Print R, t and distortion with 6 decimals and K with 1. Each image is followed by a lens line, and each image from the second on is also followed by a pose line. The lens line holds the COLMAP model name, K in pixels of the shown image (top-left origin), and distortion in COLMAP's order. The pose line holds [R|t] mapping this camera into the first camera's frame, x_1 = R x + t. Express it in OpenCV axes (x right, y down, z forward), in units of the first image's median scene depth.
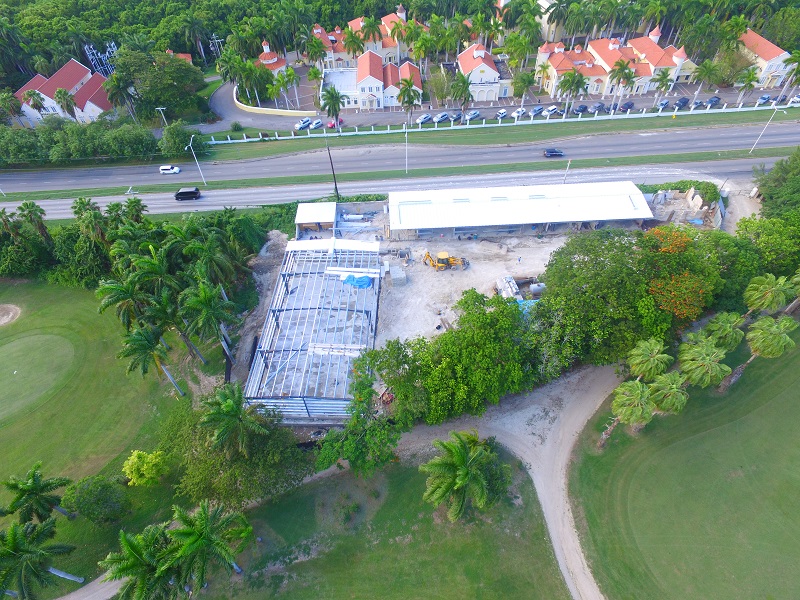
lens RADIAL K [[471.6, 0, 400.0], [0, 471.6, 300.0], [0, 0, 1]] dist [0.003402, 0.001565]
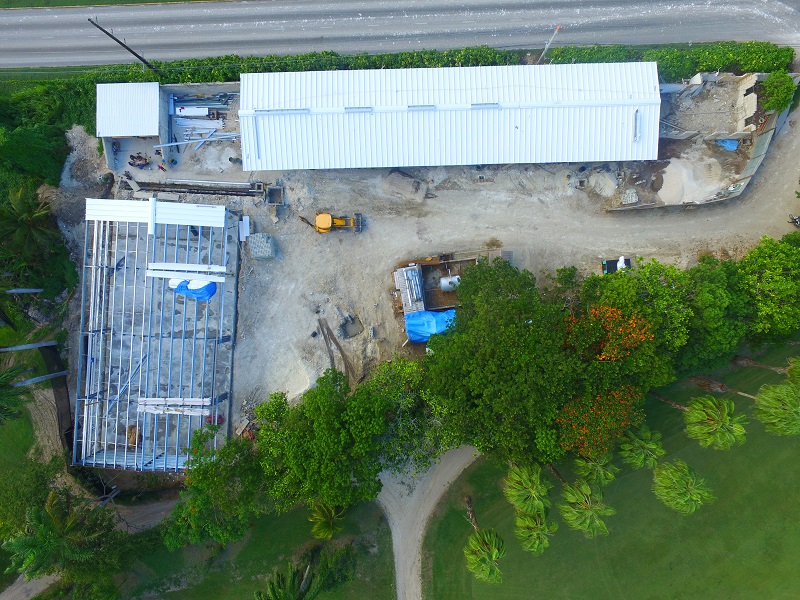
lens RADIAL K [[461.5, 0, 397.5], [0, 461.5, 299.3], [0, 0, 1]] dist [-0.002425, -0.000120]
pose [[0.999500, 0.023025, 0.021656, 0.236154], [-0.031606, 0.738175, 0.673869, -0.593858], [-0.000470, -0.674216, 0.738534, 0.546371]]
